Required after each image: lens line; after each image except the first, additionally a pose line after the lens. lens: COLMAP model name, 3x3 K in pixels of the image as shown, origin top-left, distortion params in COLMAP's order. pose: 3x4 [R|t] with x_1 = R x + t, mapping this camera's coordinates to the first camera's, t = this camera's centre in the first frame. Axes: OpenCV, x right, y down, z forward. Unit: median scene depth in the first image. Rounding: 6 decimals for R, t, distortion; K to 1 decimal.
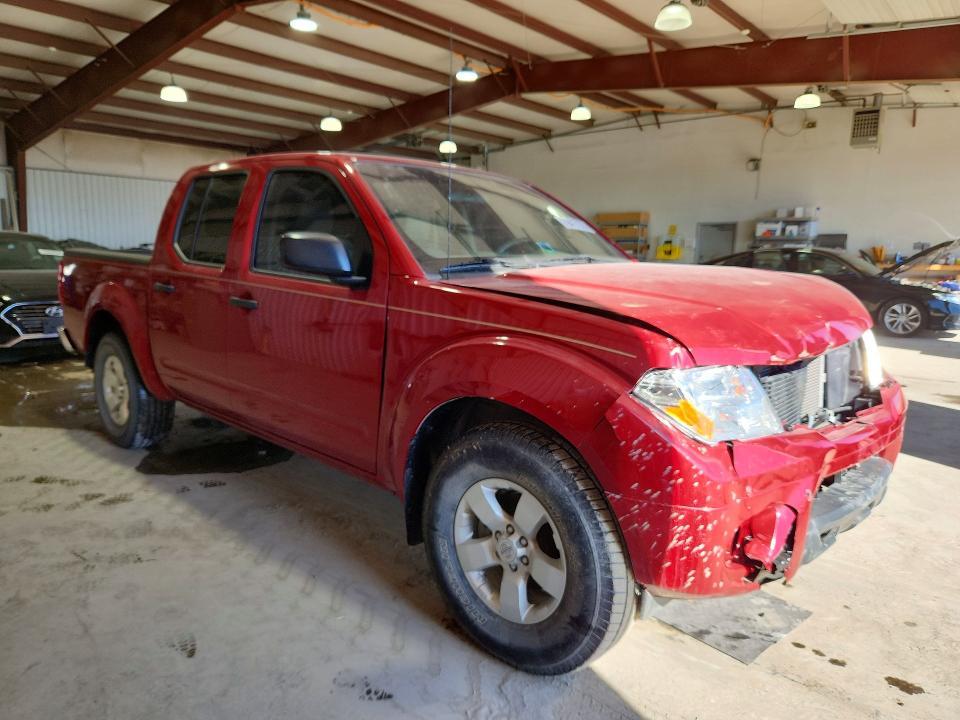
lens RADIAL K [[660.0, 0, 468.3], [0, 660.0, 360.3], [0, 0, 1]] dist [-0.001303, -0.001495]
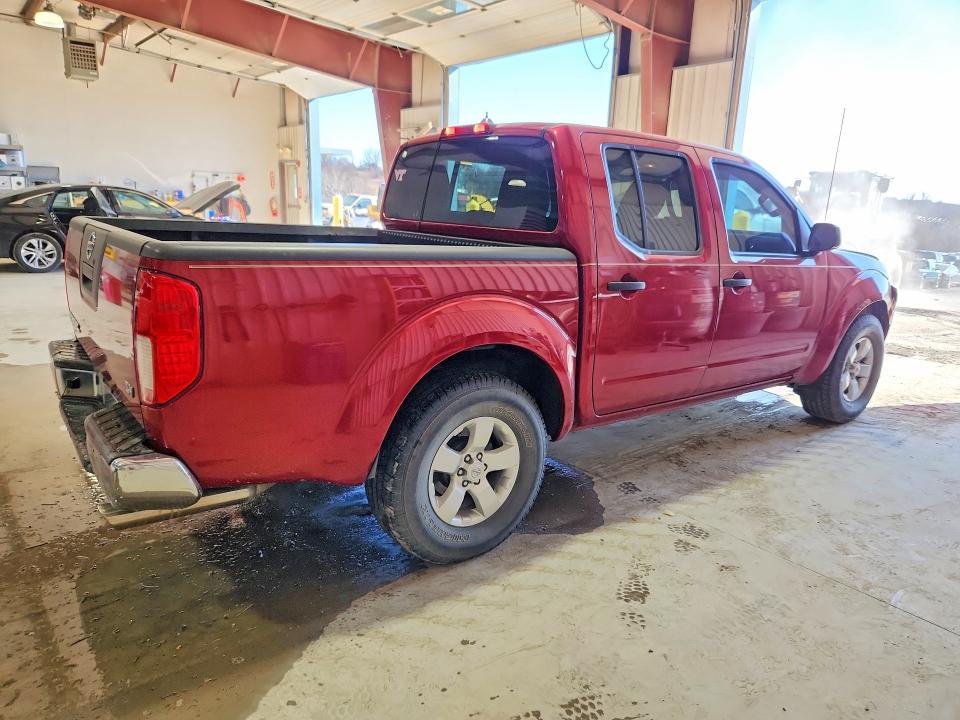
lens RADIAL K [[660.0, 0, 468.3], [0, 660.0, 360.3], [0, 0, 1]] dist [-0.001303, -0.001495]
pose [[0.181979, -0.240576, 0.953419, -1.153667], [0.131704, 0.966835, 0.218823, -0.196954], [-0.974442, 0.085747, 0.207629, 0.924306]]
